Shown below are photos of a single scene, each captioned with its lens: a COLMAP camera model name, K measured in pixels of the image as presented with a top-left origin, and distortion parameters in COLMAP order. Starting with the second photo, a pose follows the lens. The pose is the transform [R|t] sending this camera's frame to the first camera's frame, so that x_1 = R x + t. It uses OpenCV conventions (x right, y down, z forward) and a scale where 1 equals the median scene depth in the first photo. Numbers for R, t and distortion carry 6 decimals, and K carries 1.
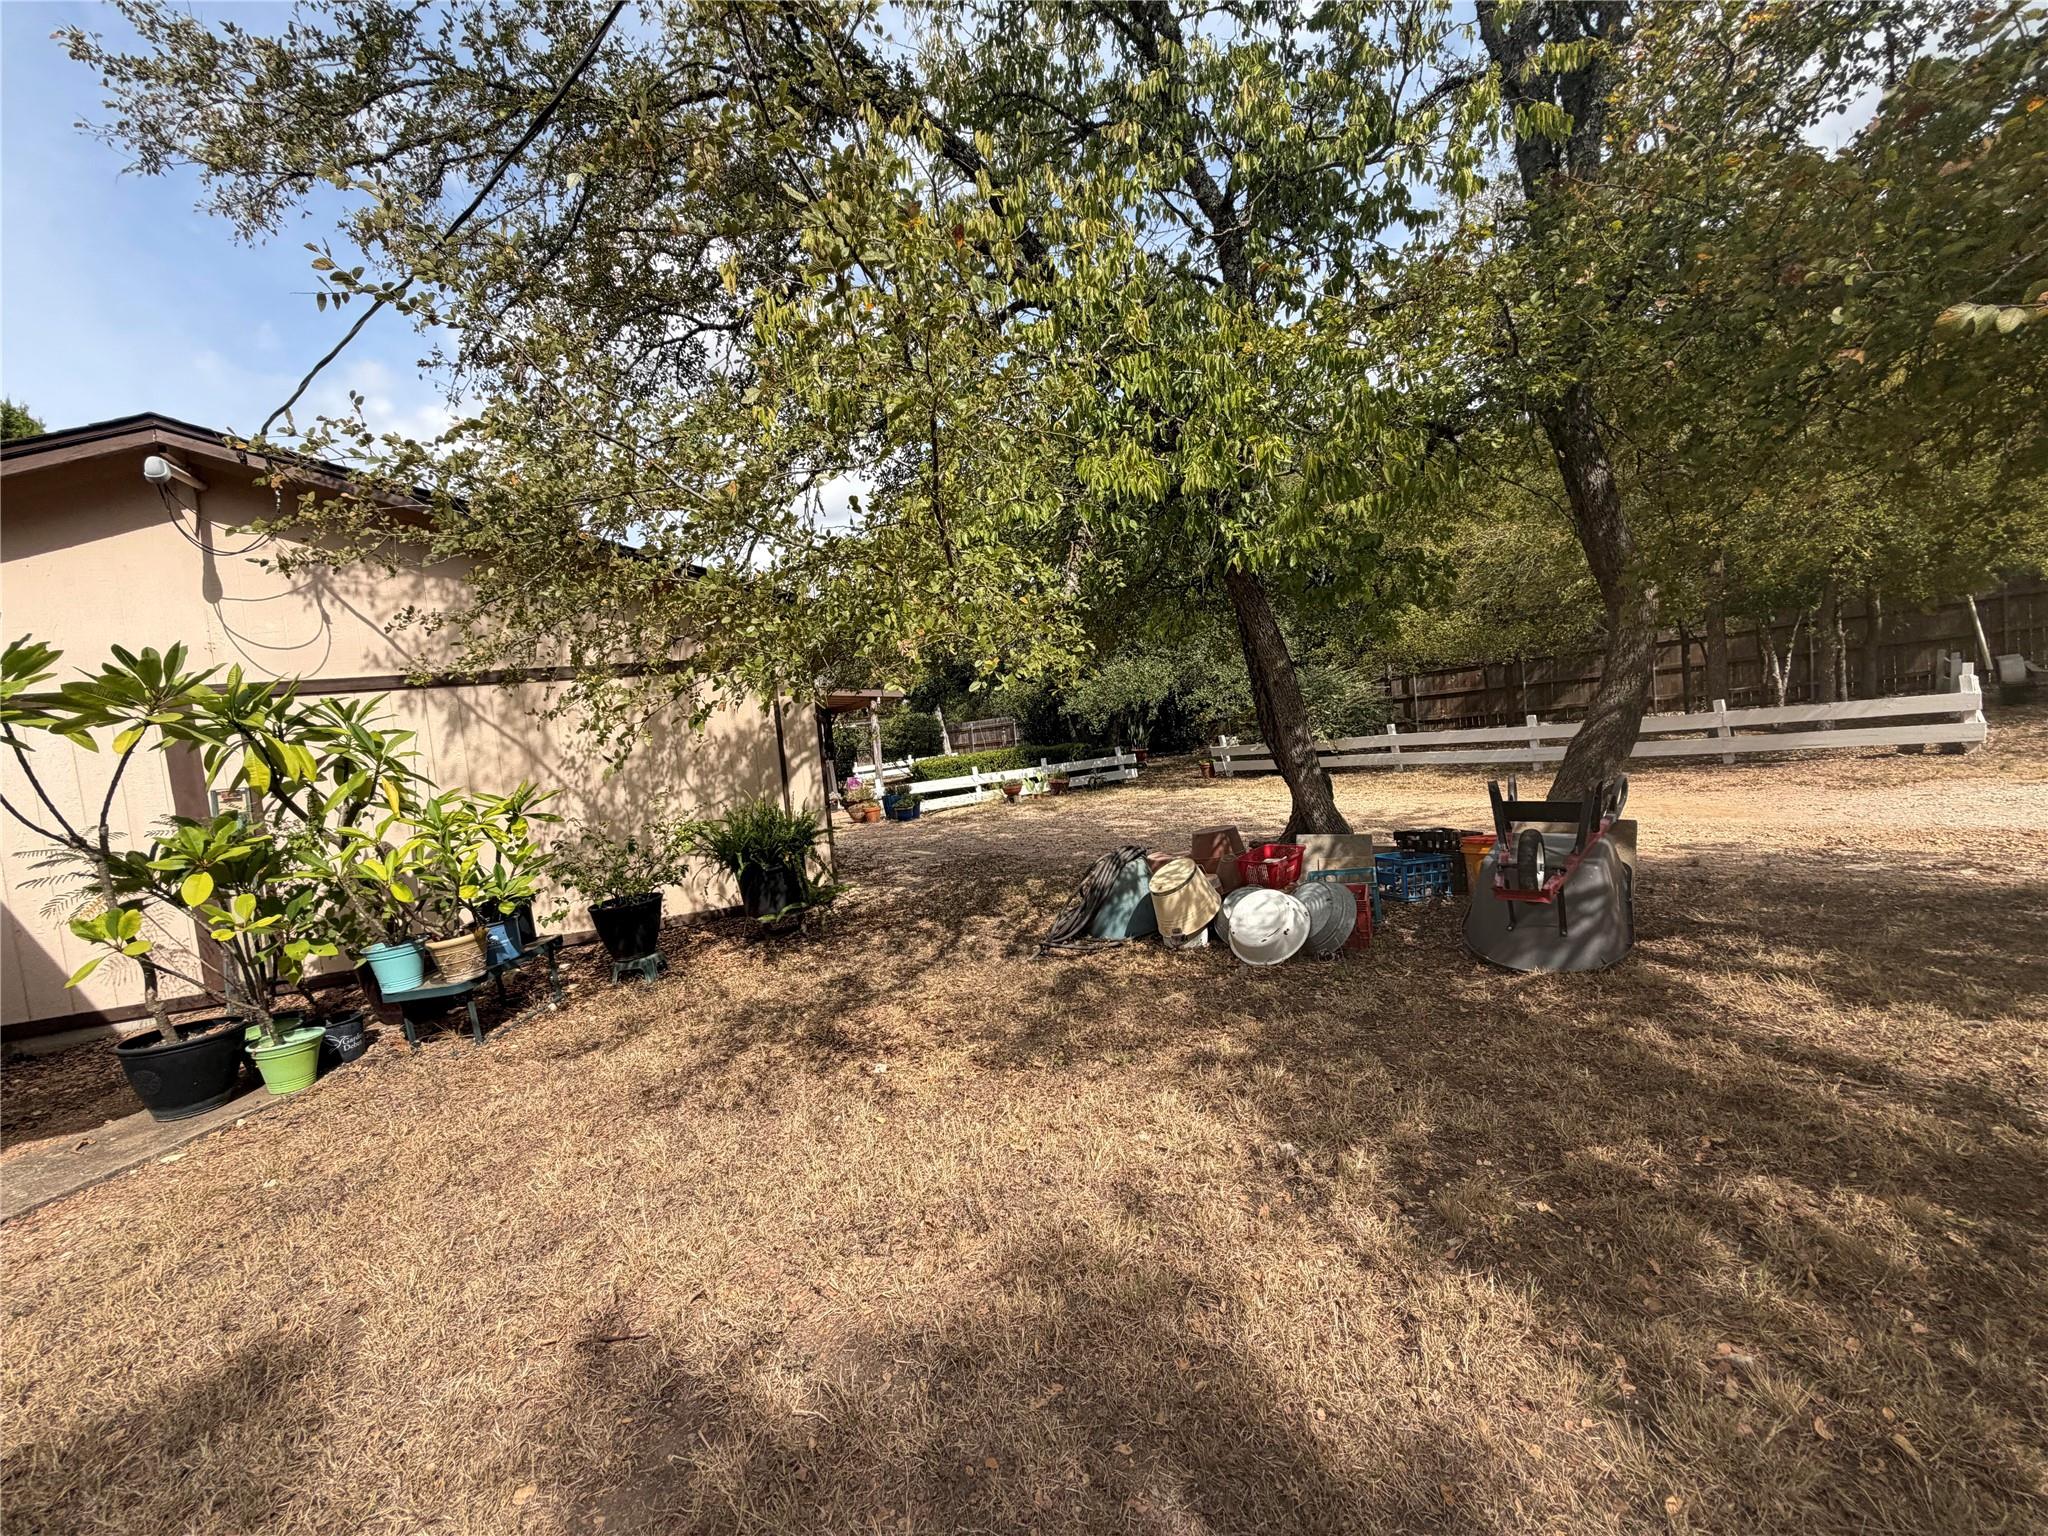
lens RADIAL K [[814.4, 0, 1024.8], [0, 814.4, 769.0], [0, 0, 1]] dist [0.002785, -0.000774]
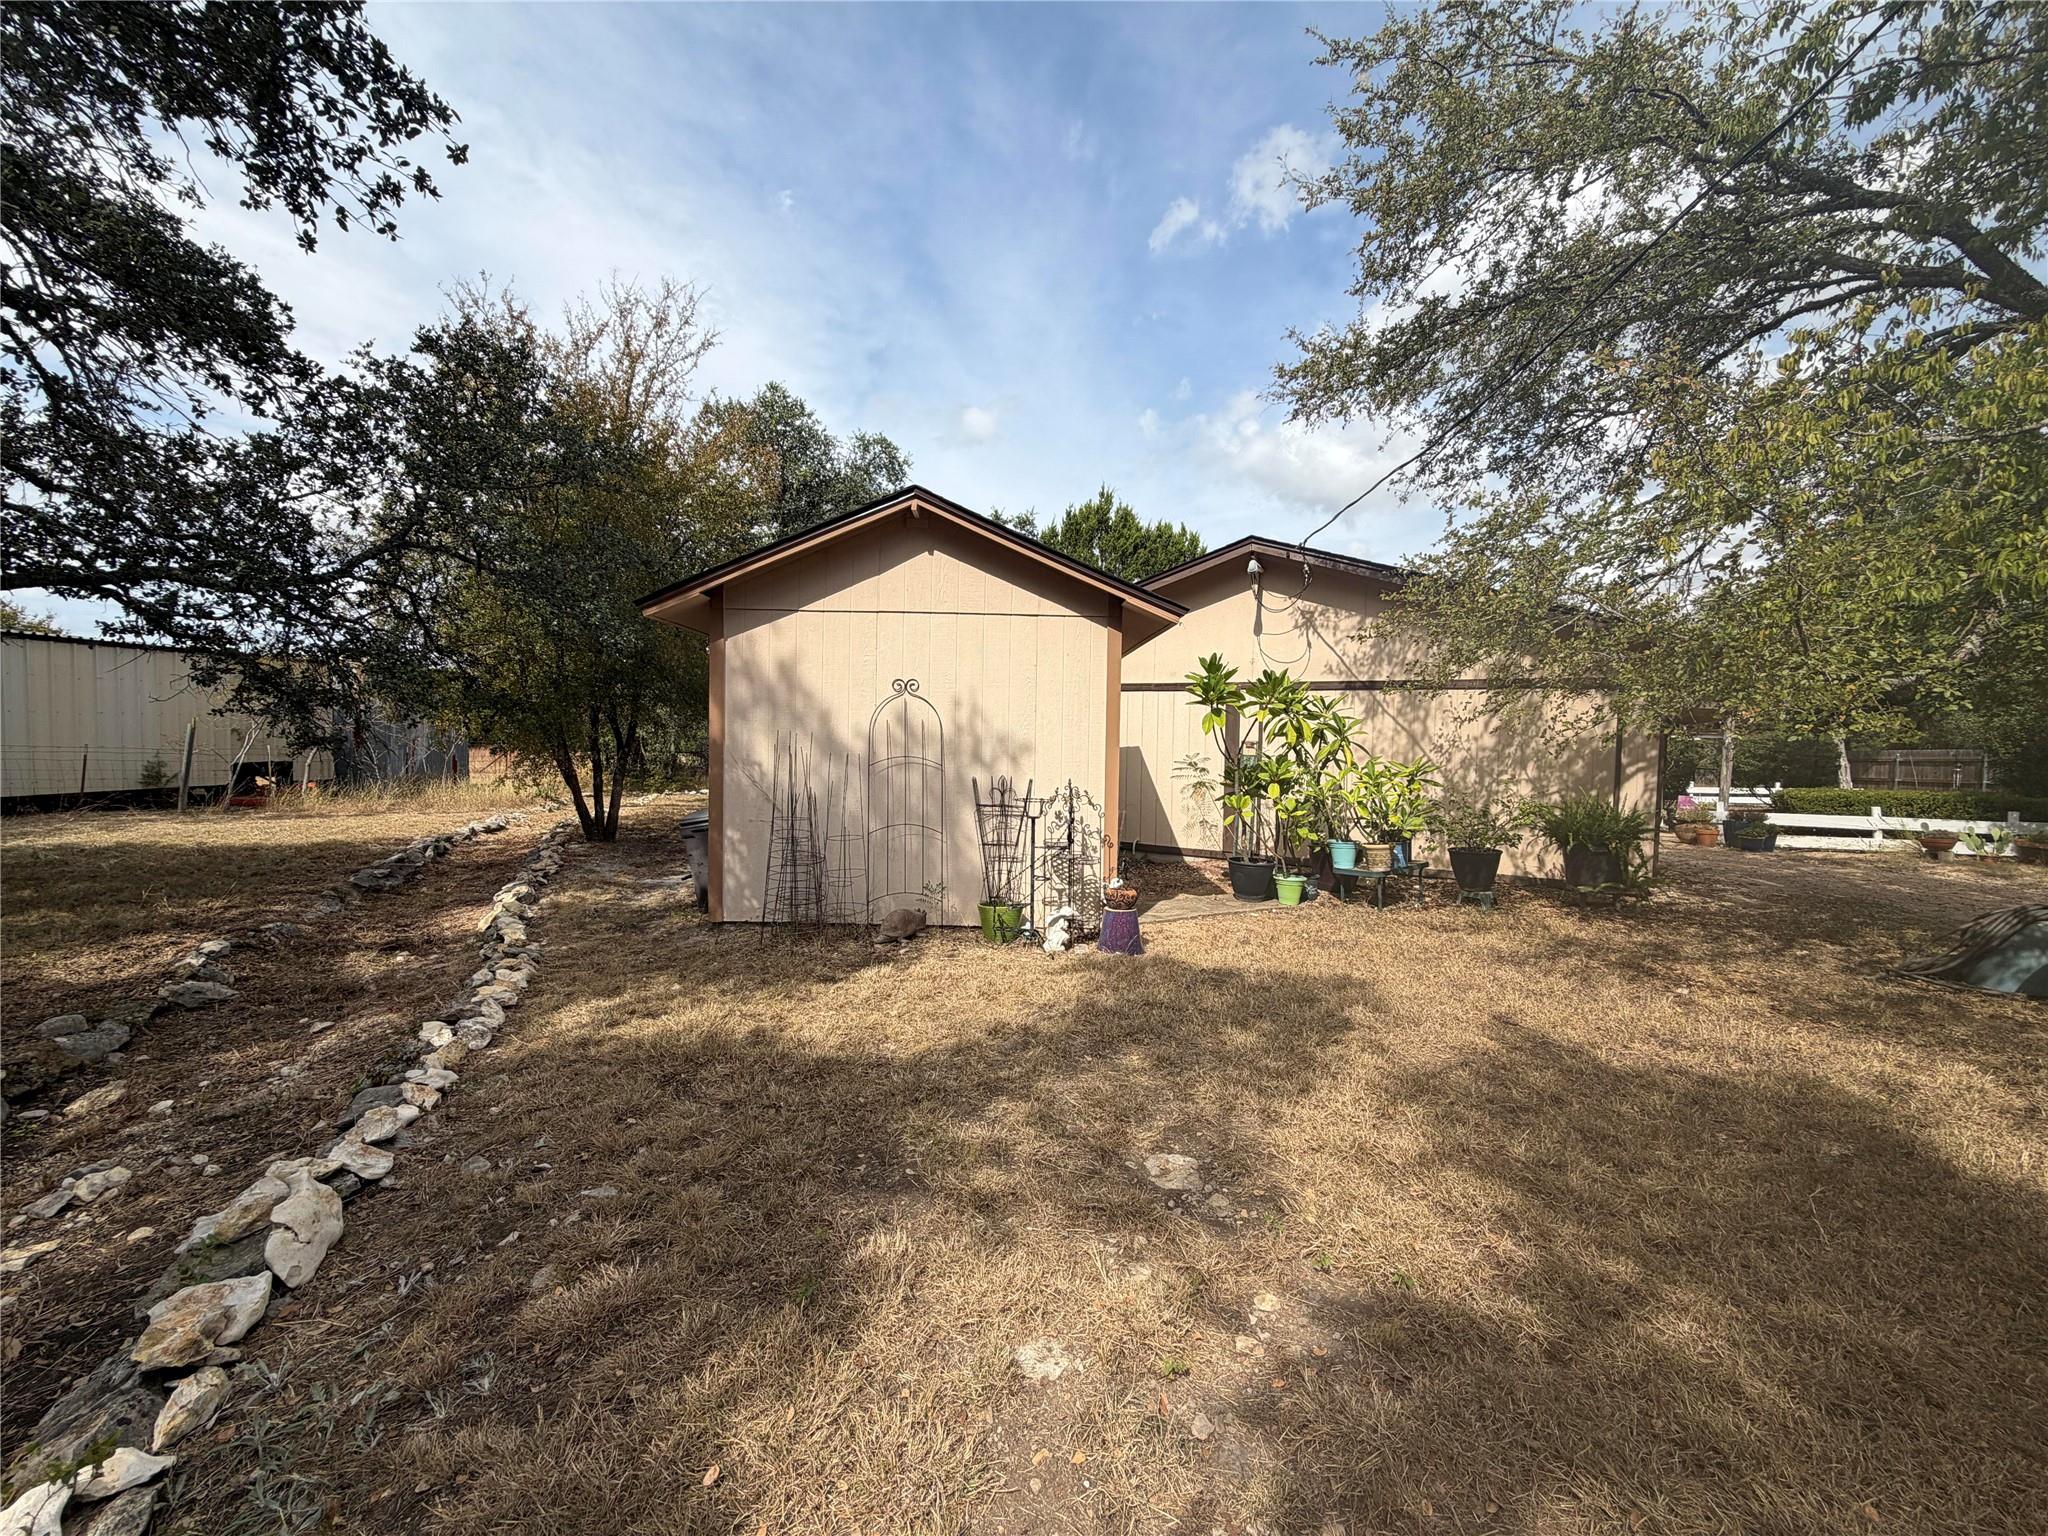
lens RADIAL K [[814.4, 0, 1024.1], [0, 814.4, 768.9], [0, 0, 1]] dist [0.002785, -0.000774]
pose [[0.621186, 0.134266, -0.772076, 0.080649], [-0.123424, 0.989680, 0.072805, 0.013205], [0.773883, 0.050068, 0.631347, -0.416202]]
